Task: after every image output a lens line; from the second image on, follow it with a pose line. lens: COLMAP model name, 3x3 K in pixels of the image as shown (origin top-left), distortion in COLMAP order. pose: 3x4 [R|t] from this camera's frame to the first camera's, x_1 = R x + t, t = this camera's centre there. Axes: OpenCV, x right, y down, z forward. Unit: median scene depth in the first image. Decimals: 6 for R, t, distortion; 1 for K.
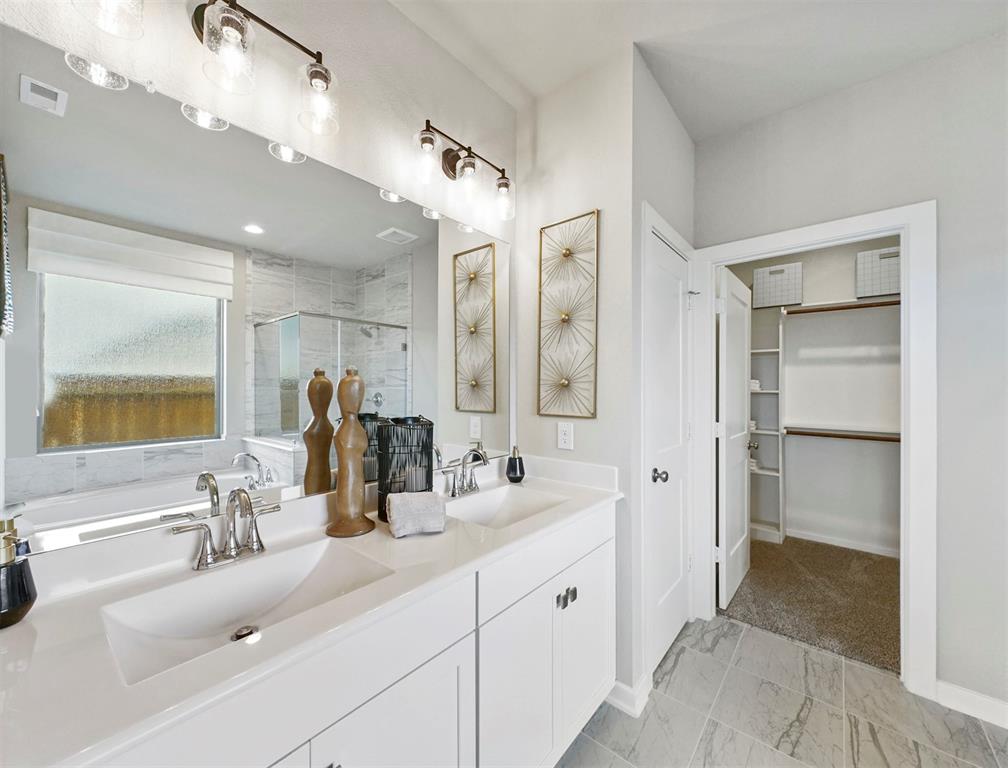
lens RADIAL K [[388.1, 0, 494.5], [0, 388.1, 386.7], [0, 0, 1]] dist [0.003429, -0.000044]
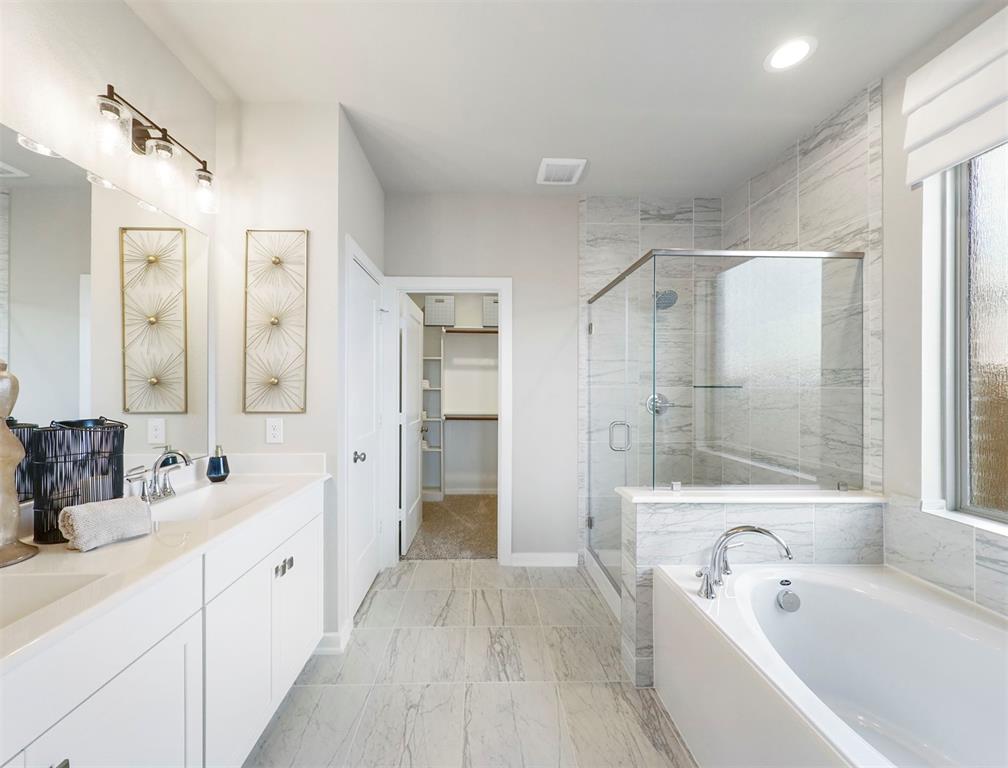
lens RADIAL K [[388.1, 0, 494.5], [0, 388.1, 386.7], [0, 0, 1]] dist [0.003429, -0.000044]
pose [[0.725718, -0.000426, 0.687992, -0.114517], [-0.003229, 0.999987, 0.004026, -0.001532], [-0.687985, -0.005143, 0.725707, -0.197839]]
